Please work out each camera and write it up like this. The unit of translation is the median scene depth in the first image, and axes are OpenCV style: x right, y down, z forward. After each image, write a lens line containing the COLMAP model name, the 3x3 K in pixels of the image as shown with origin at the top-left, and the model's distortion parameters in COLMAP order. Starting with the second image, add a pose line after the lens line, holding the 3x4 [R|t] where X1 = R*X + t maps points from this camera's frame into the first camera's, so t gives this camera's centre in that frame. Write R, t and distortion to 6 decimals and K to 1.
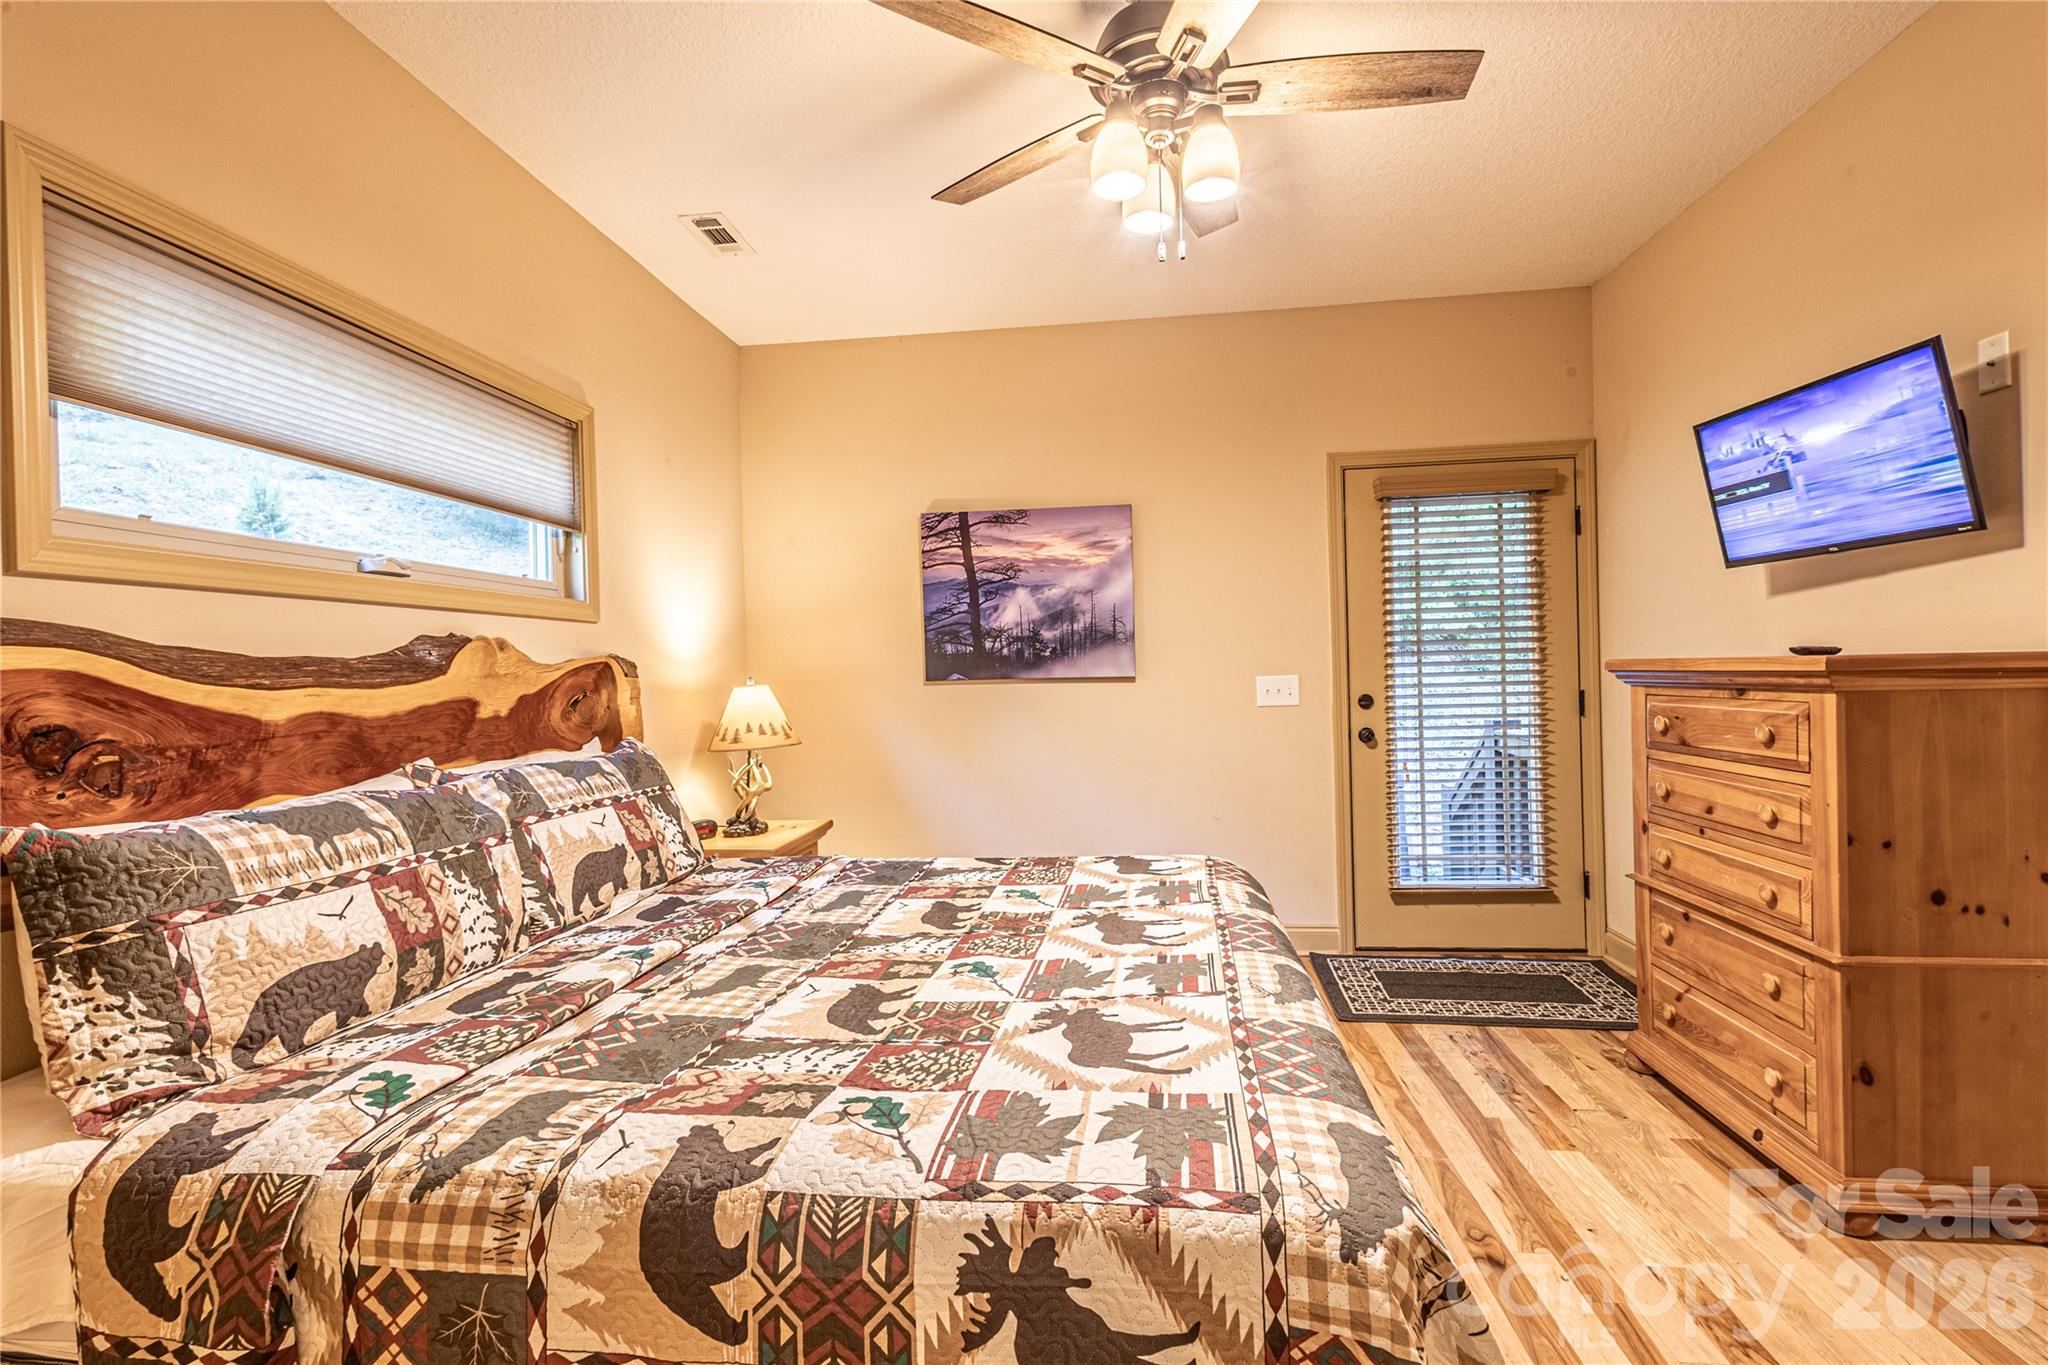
lens RADIAL K [[938.4, 0, 1025.4], [0, 938.4, 671.3], [0, 0, 1]] dist [0.011568, -0.003561]
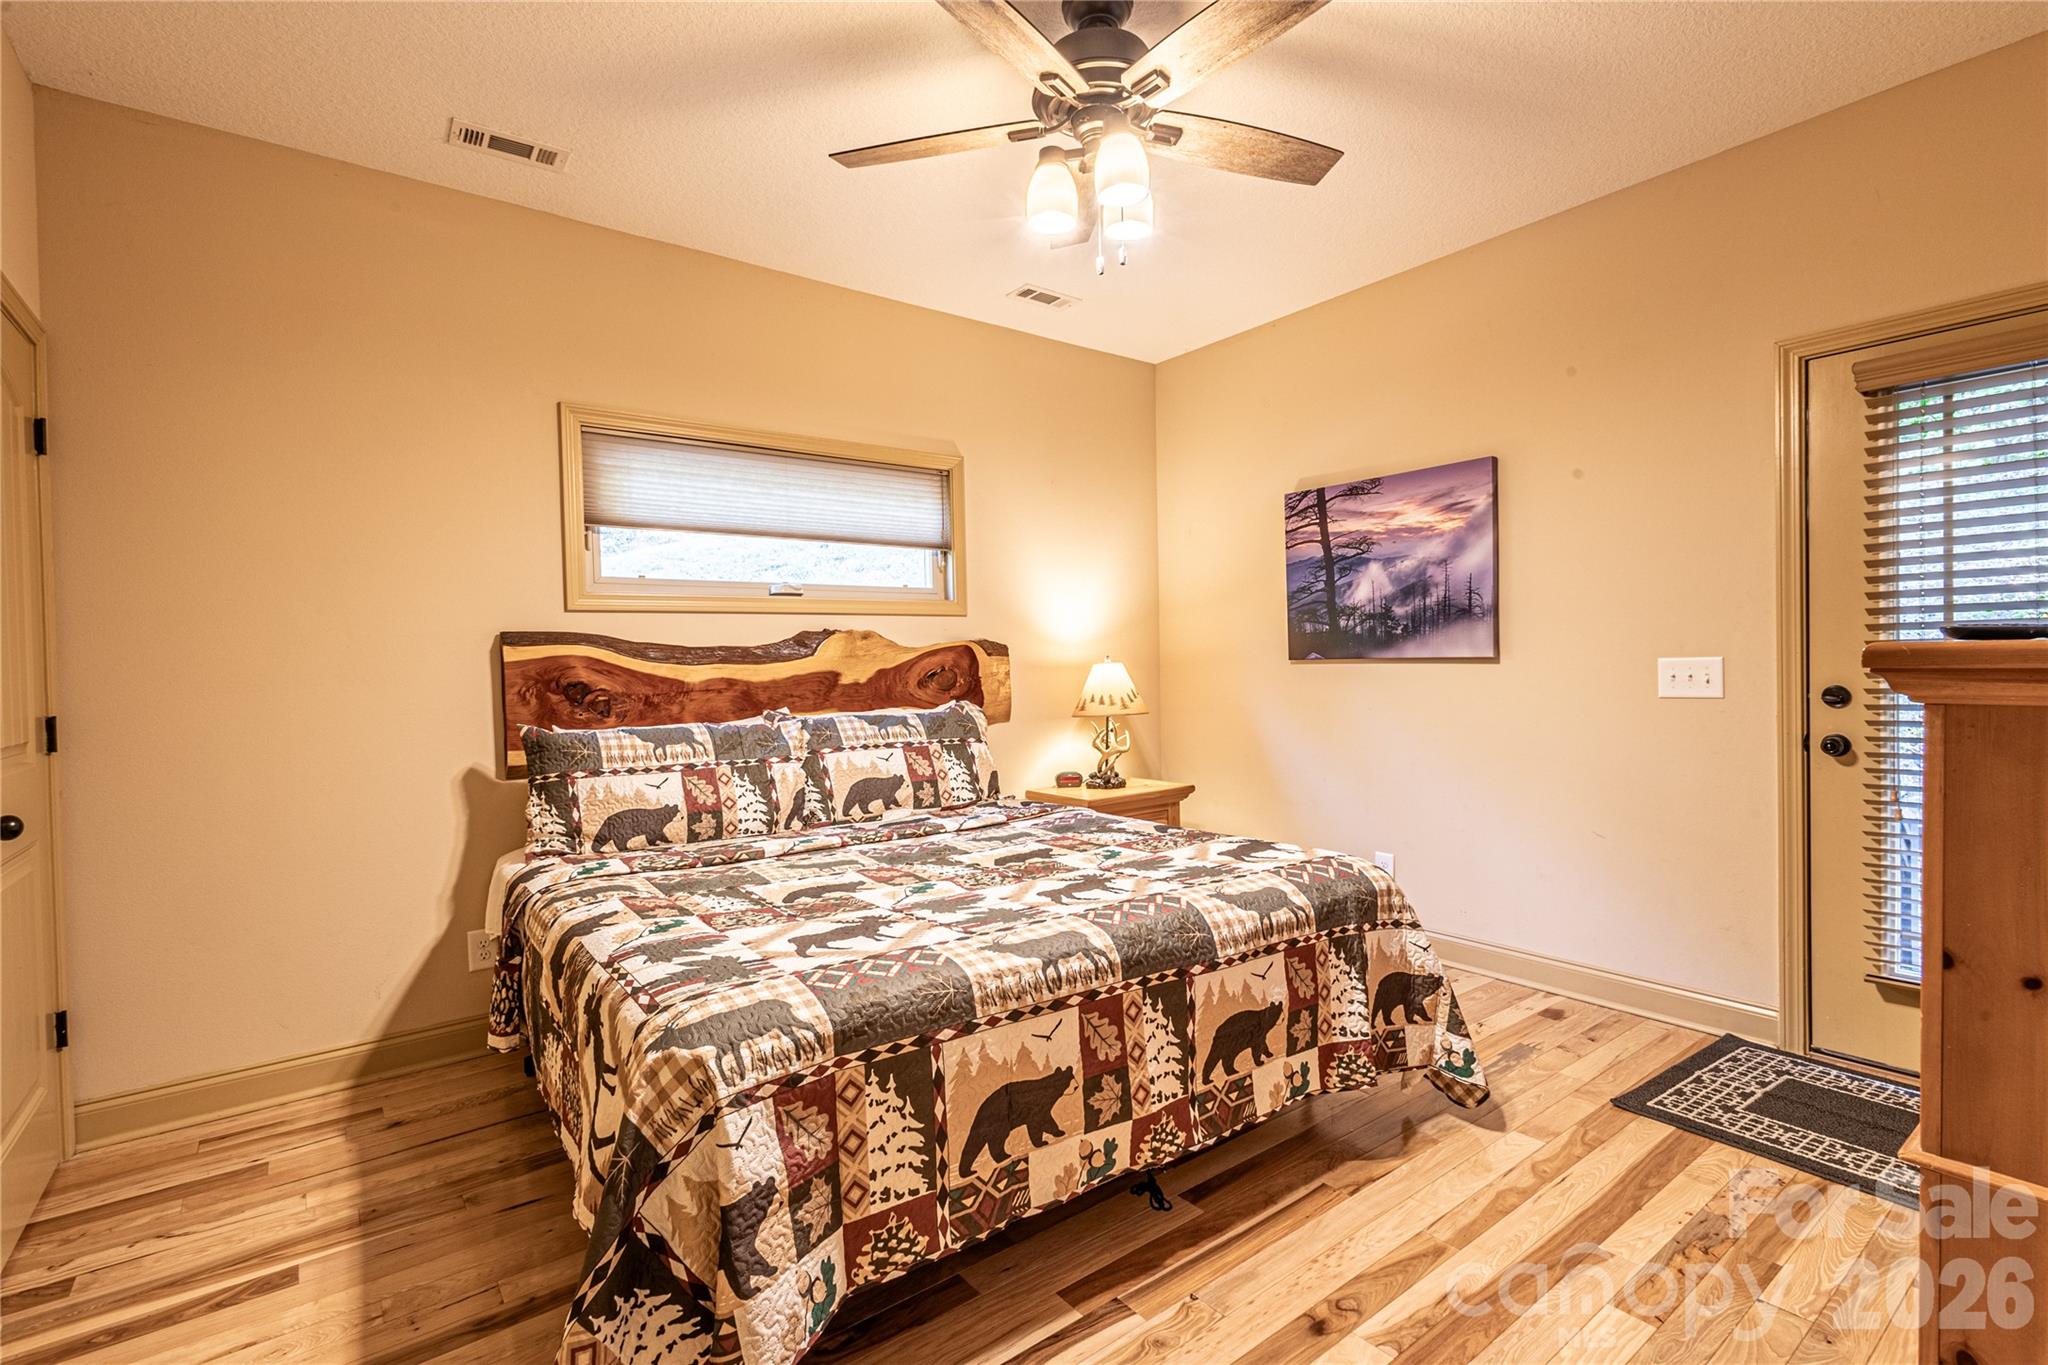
lens RADIAL K [[938.4, 0, 1025.0], [0, 938.4, 672.9], [0, 0, 1]] dist [0.011568, -0.003561]
pose [[0.690141, 0.019240, -0.723420, 0.811318], [0.004544, 0.999512, 0.030918, -0.015777], [0.723661, -0.024625, 0.689716, 0.177266]]
